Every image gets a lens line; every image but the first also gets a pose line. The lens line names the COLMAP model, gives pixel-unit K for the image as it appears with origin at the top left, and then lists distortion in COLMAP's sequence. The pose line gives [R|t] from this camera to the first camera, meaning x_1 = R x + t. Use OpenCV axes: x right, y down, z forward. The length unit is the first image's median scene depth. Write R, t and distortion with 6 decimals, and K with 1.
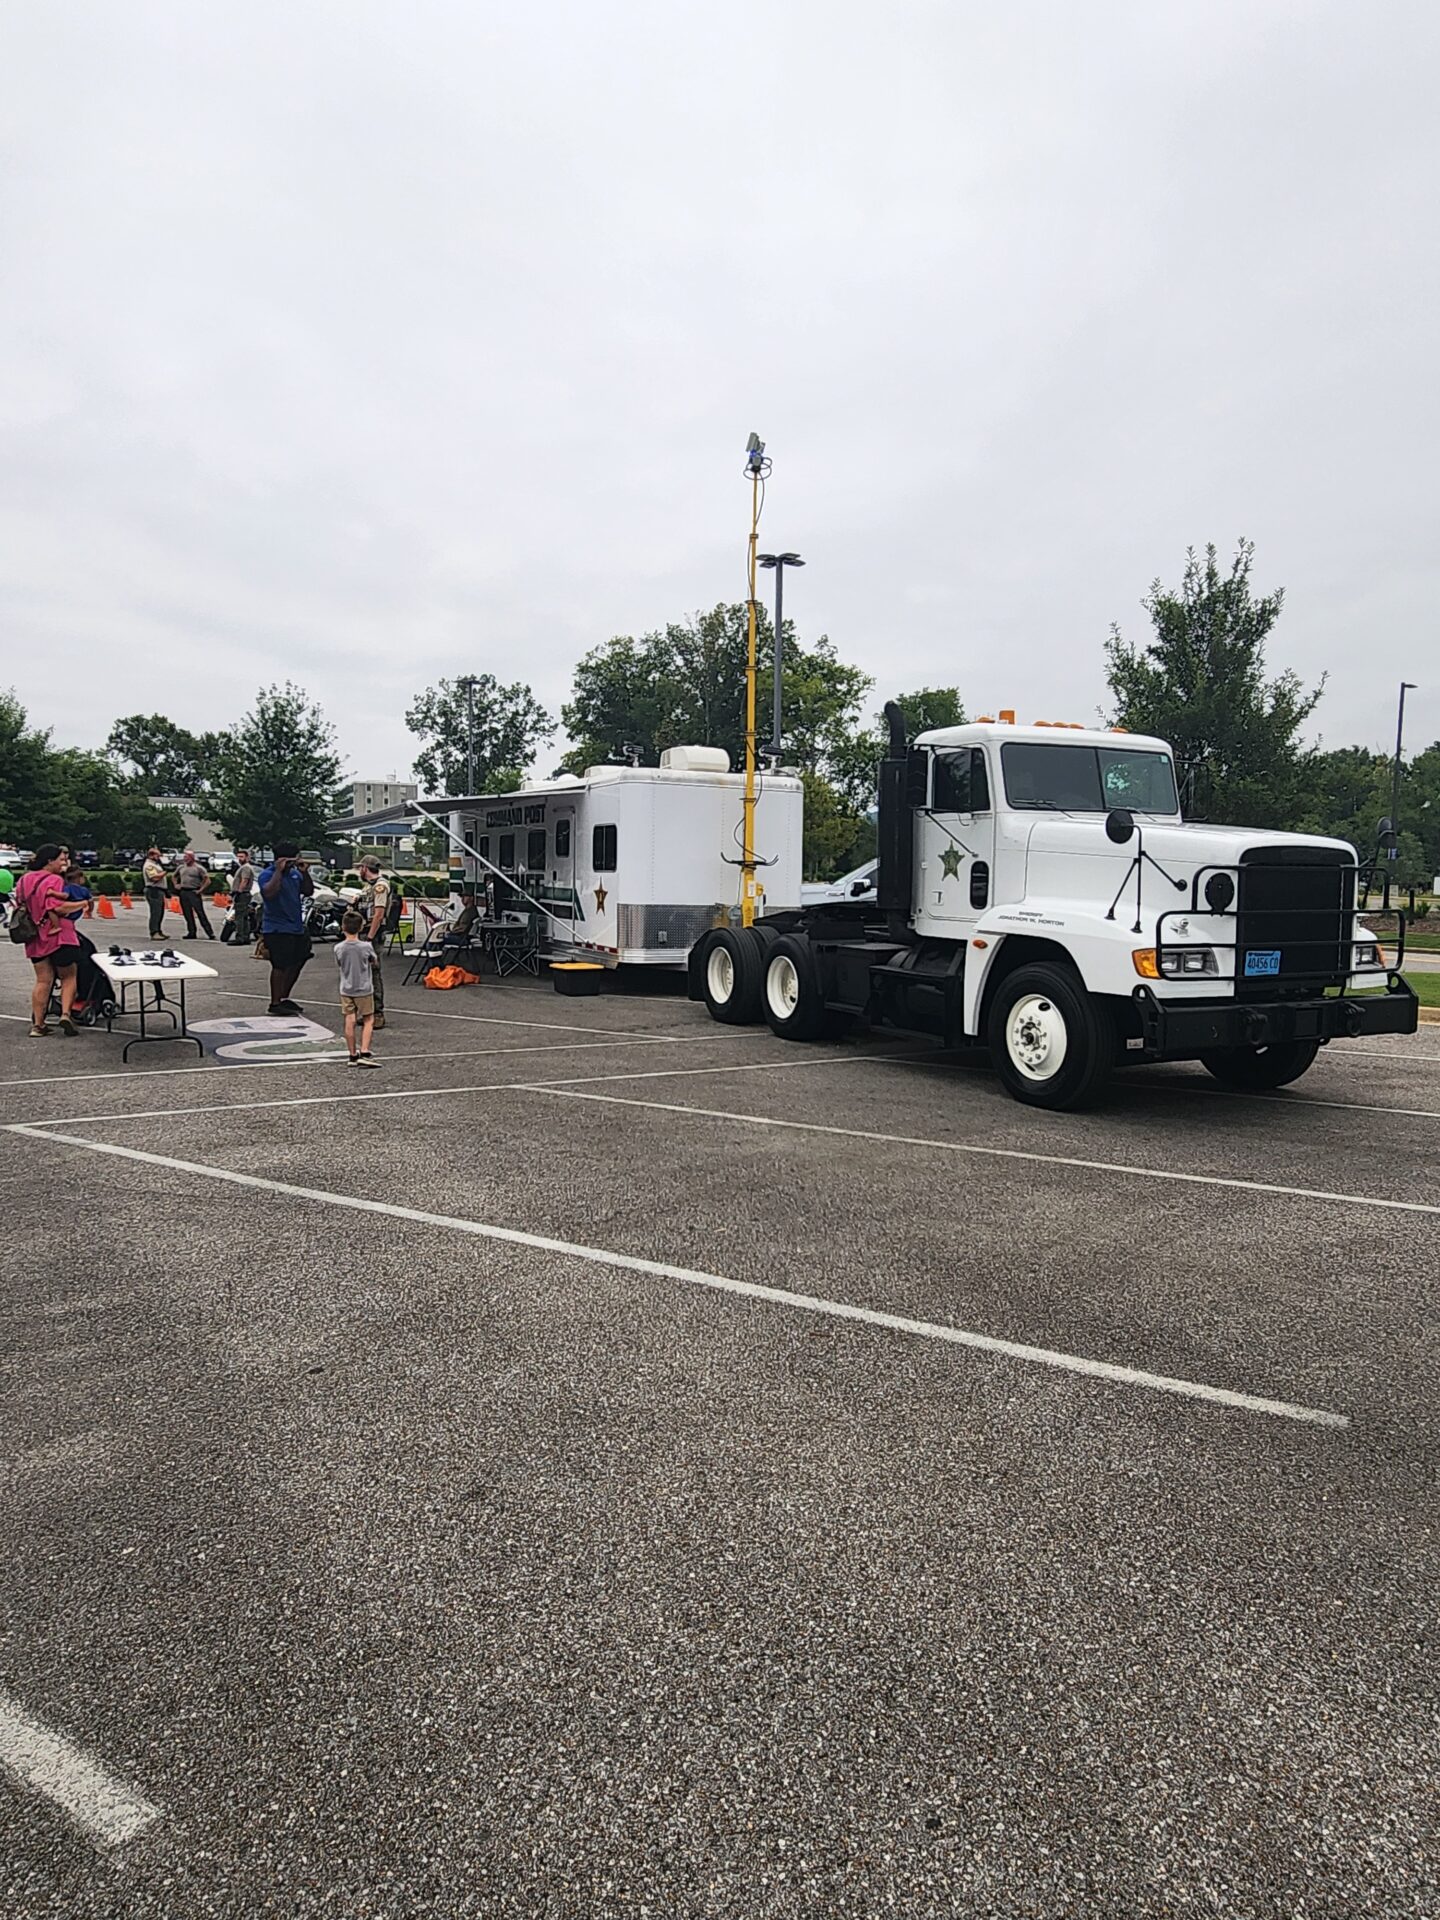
lens RADIAL K [[1146.3, 0, 713.5], [0, 1146.3, 958.8], [0, 0, 1]] dist [-0.010446, -0.001713]
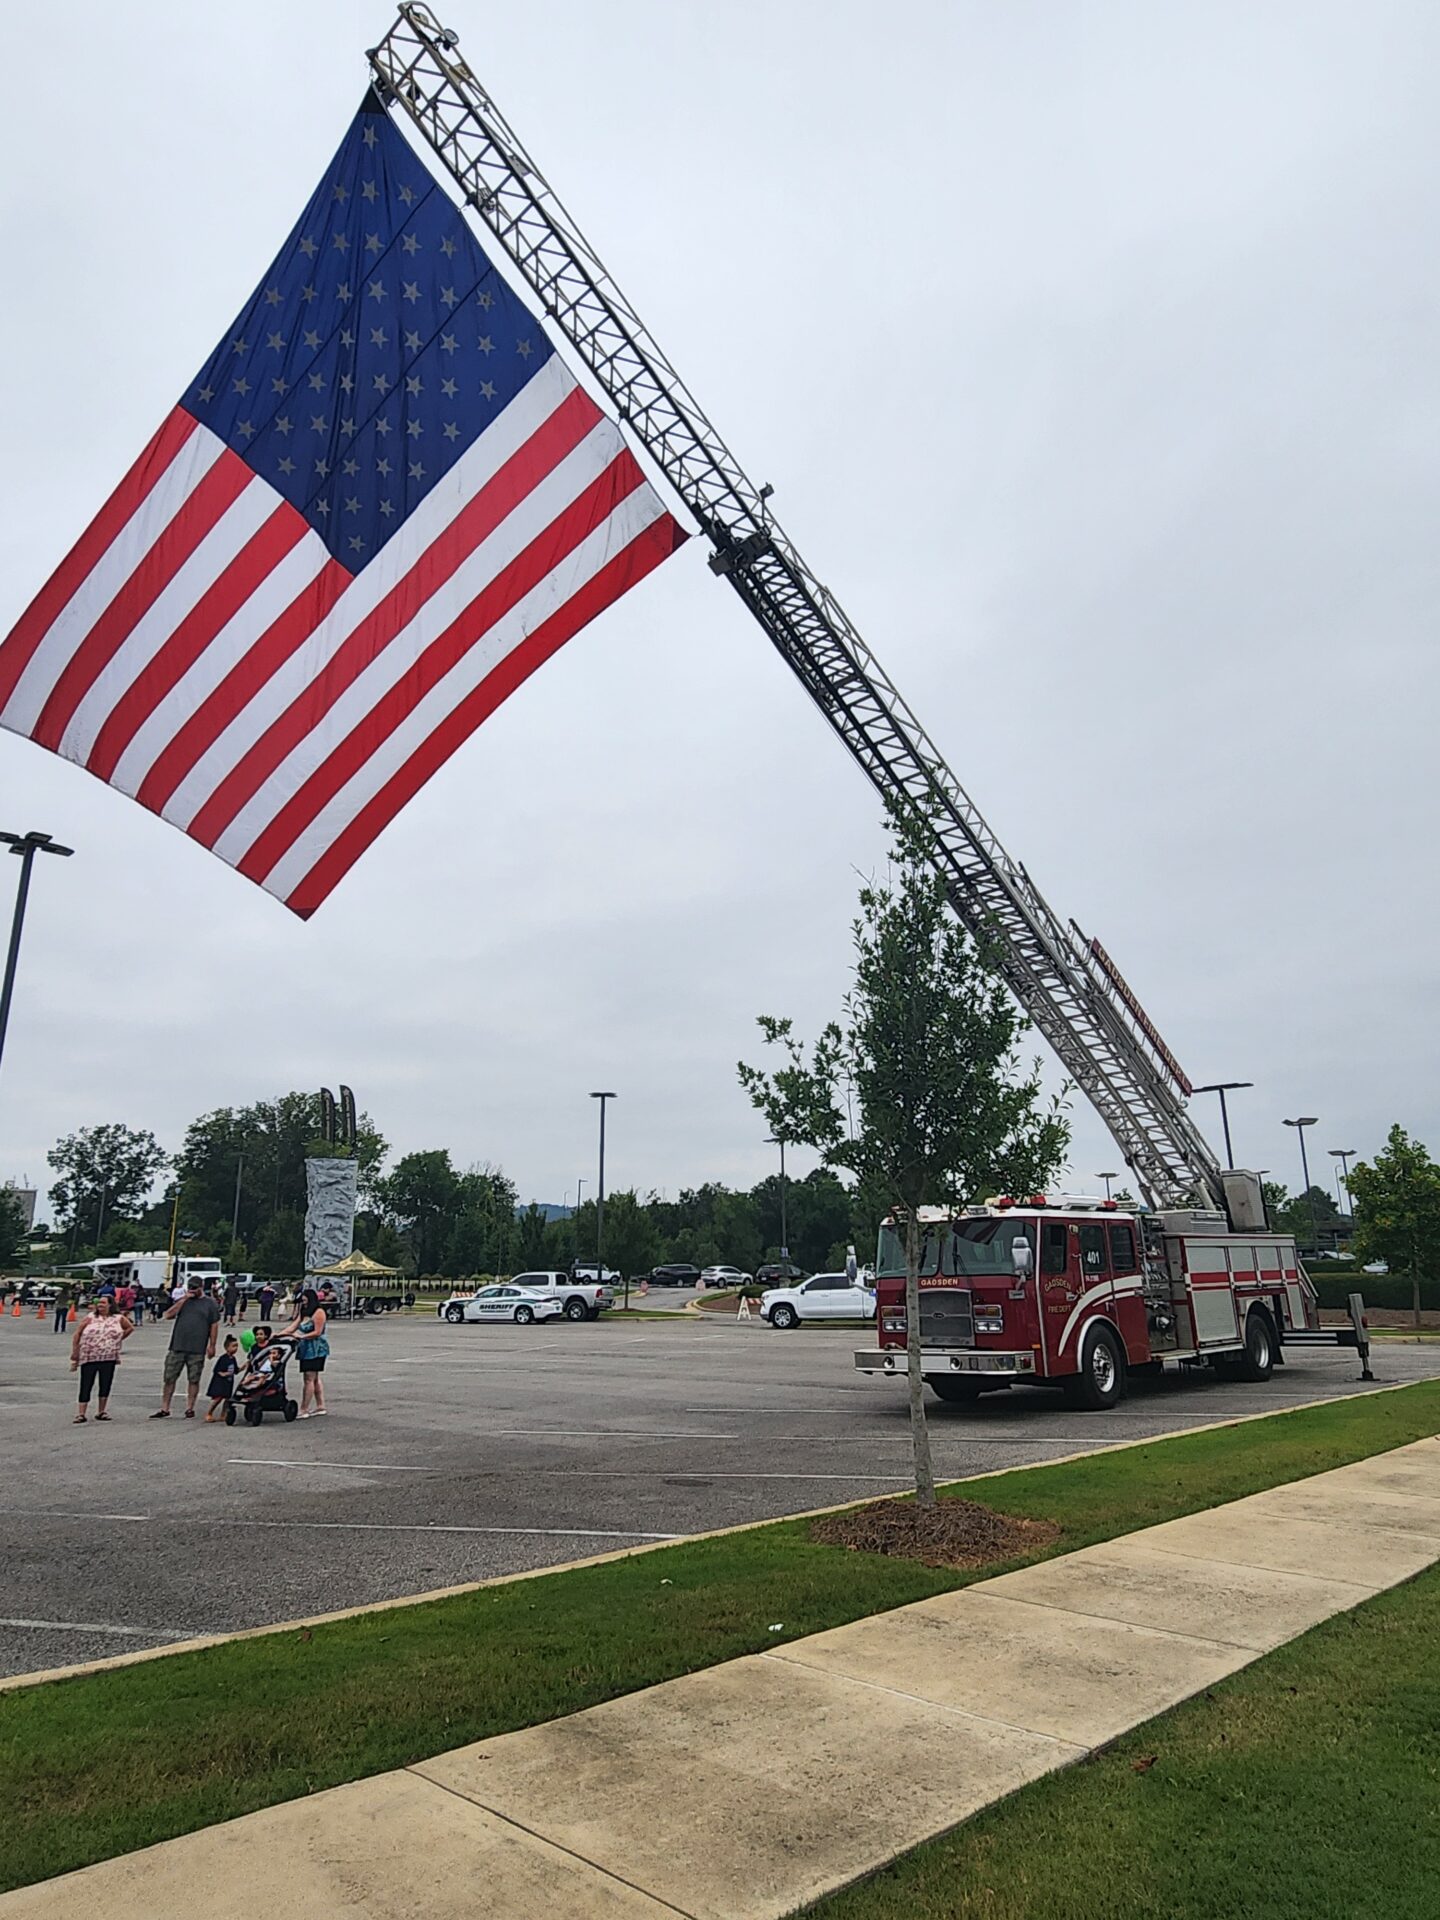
lens RADIAL K [[1146.3, 0, 708.4], [0, 1146.3, 958.1], [0, 0, 1]] dist [-0.010446, -0.001713]
pose [[0.960487, 0.053000, 0.273231, 0.104230], [0.040499, 0.944640, -0.325601, 0.037316], [-0.275362, 0.323801, 0.905168, -0.547574]]
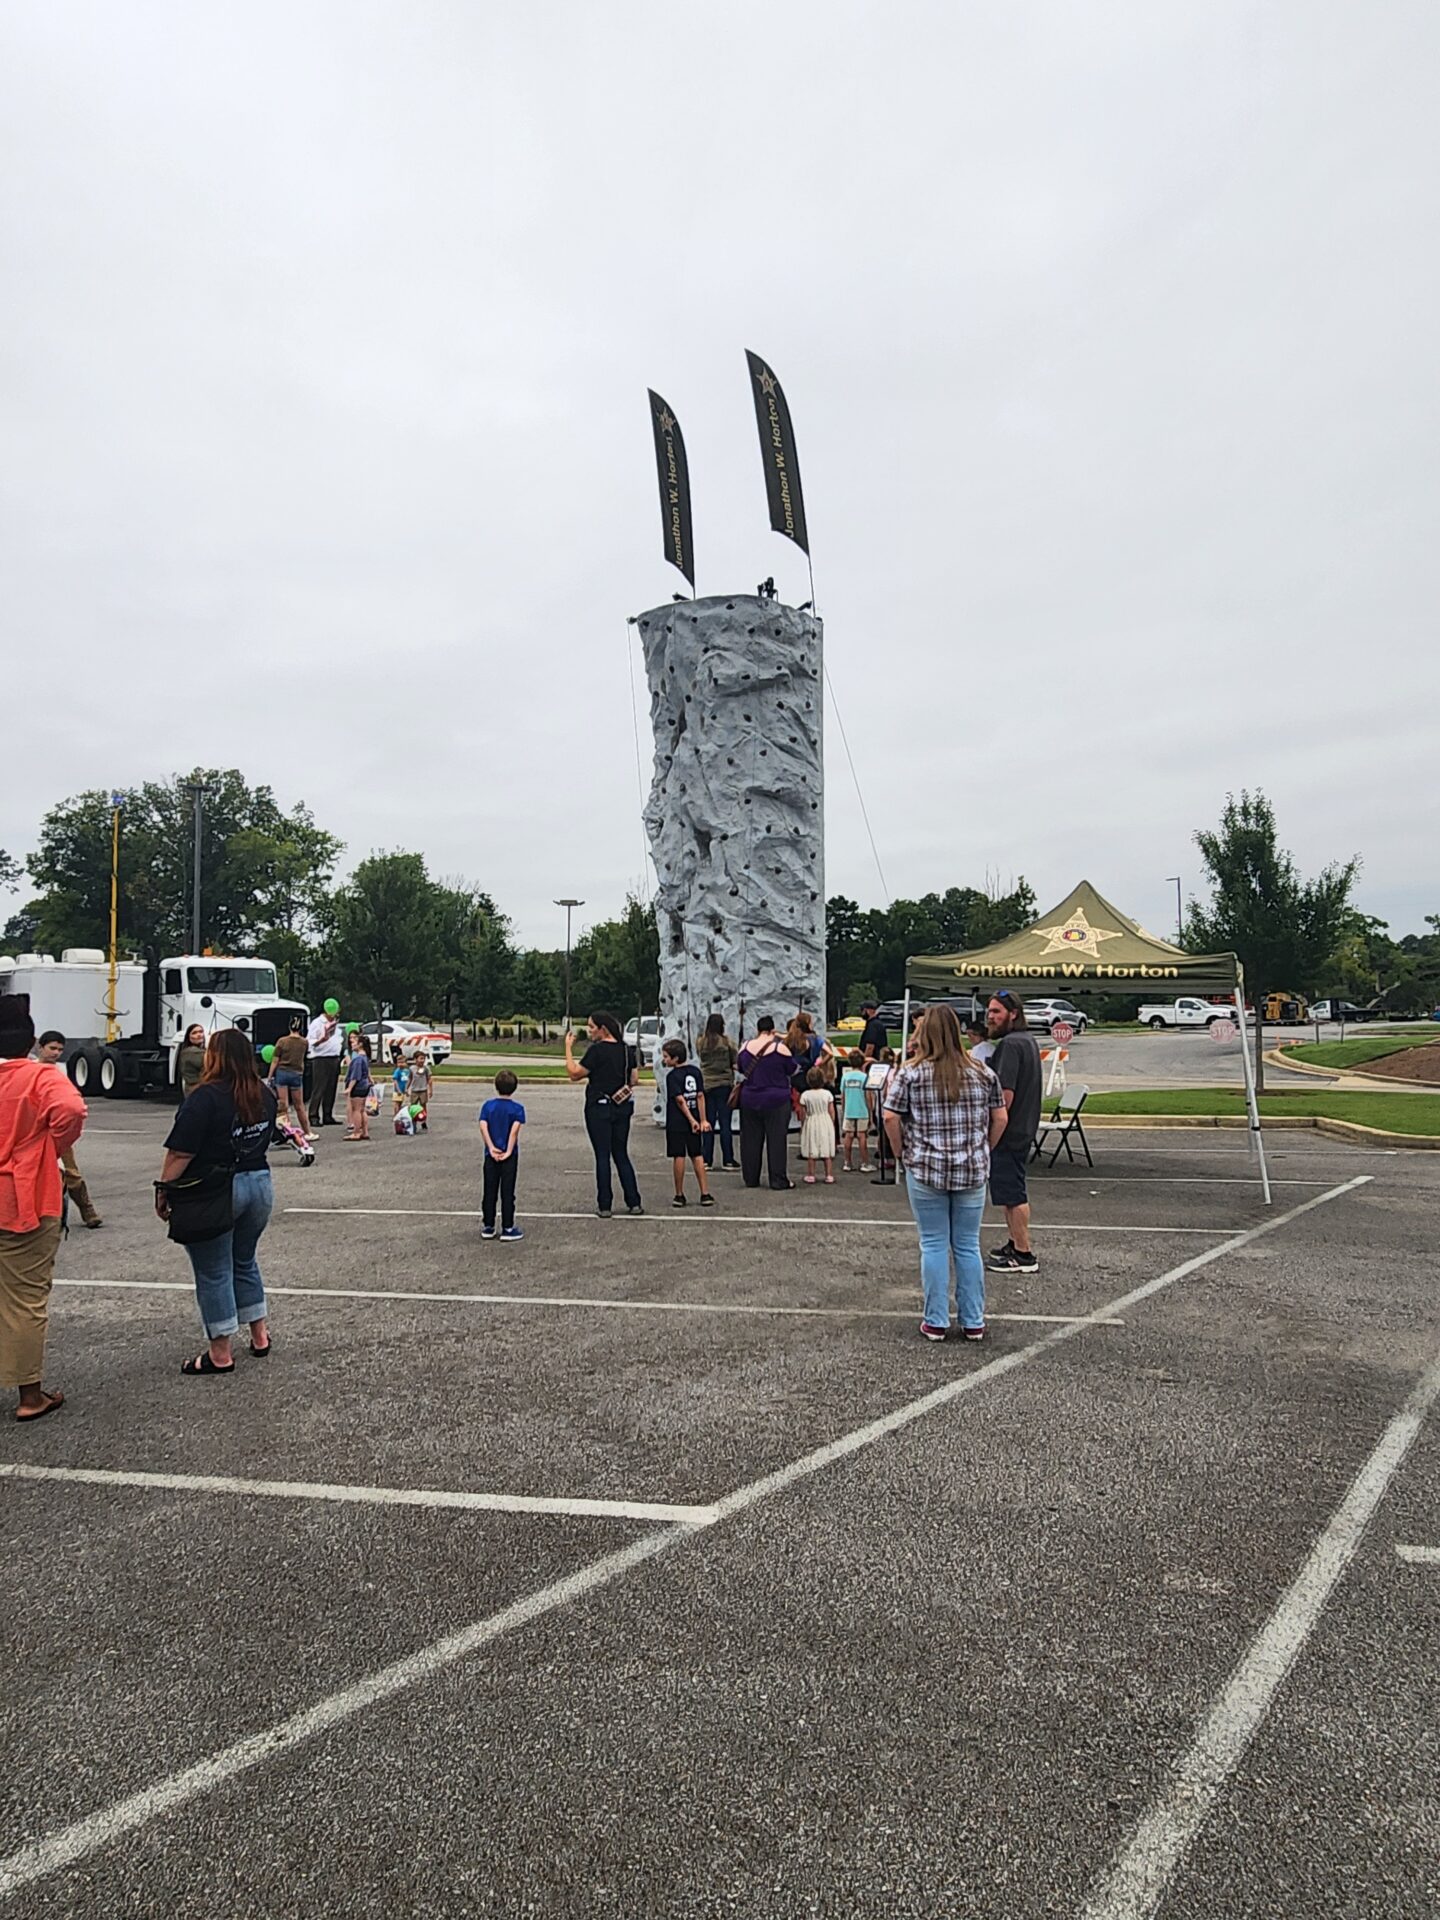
lens RADIAL K [[1146.3, 0, 713.3], [0, 1146.3, 955.6], [0, 0, 1]] dist [-0.010446, -0.001713]
pose [[0.918637, 0.001791, 0.395099, 0.025059], [0.047291, 0.992302, -0.114453, 0.010100], [-0.392262, 0.123825, 0.911481, -0.137168]]
